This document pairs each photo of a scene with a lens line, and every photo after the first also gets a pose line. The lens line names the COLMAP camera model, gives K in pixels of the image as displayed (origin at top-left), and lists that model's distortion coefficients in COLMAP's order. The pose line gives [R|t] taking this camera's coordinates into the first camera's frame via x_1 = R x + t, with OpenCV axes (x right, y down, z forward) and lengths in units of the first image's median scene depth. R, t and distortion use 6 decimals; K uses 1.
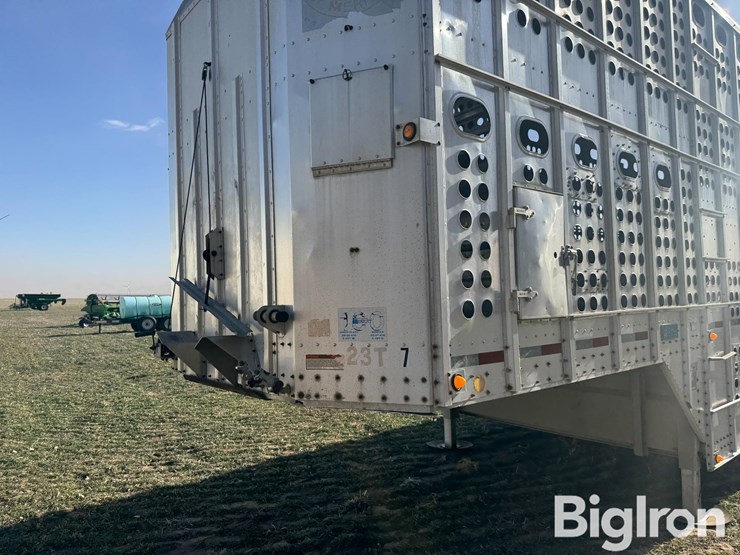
lens RADIAL K [[522.4, 0, 371.9], [0, 522.4, 283.2], [0, 0, 1]] dist [0.072260, -0.099703]
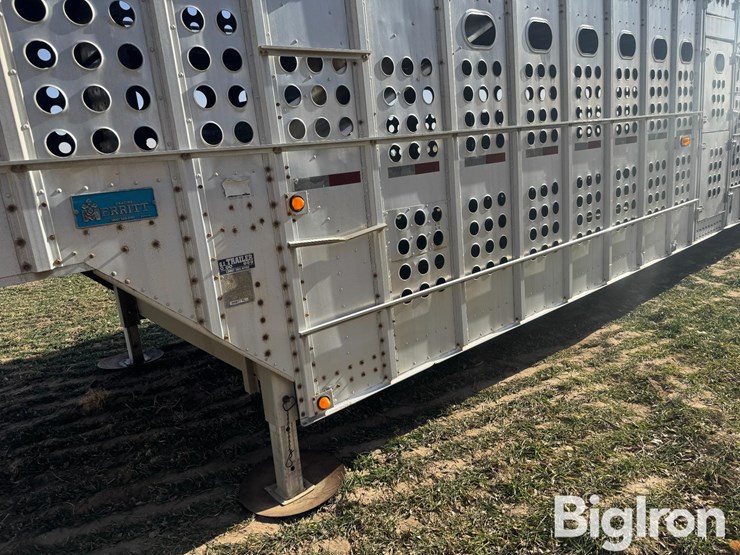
lens RADIAL K [[522.4, 0, 371.9], [0, 522.4, 283.2], [0, 0, 1]] dist [0.072260, -0.099703]
pose [[0.998002, -0.060616, -0.017798, 1.181937], [0.063175, 0.958195, 0.279056, 0.054691], [0.000139, -0.279623, 0.960110, 0.740391]]
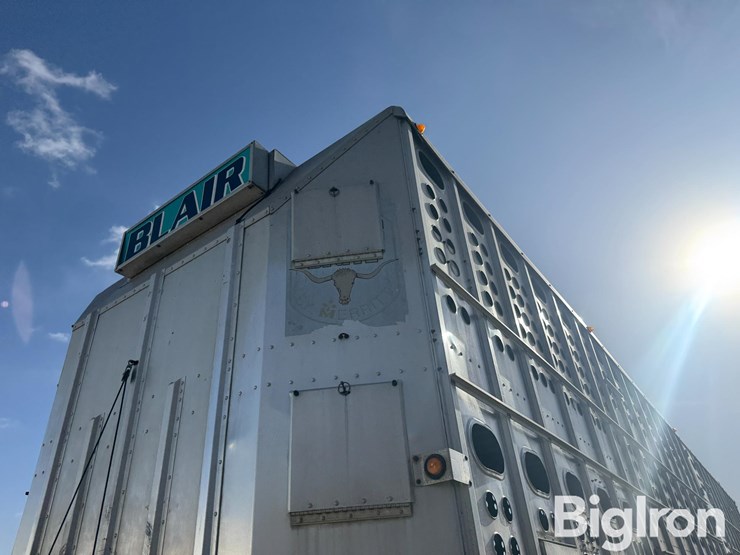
lens RADIAL K [[529.9, 0, 359.3], [0, 529.9, 277.3], [0, 0, 1]] dist [0.067504, -0.105326]
pose [[0.971574, 0.110918, 0.209144, -0.196438], [0.020967, 0.839660, -0.542708, -0.090909], [-0.235805, 0.531666, 0.813466, 0.229398]]
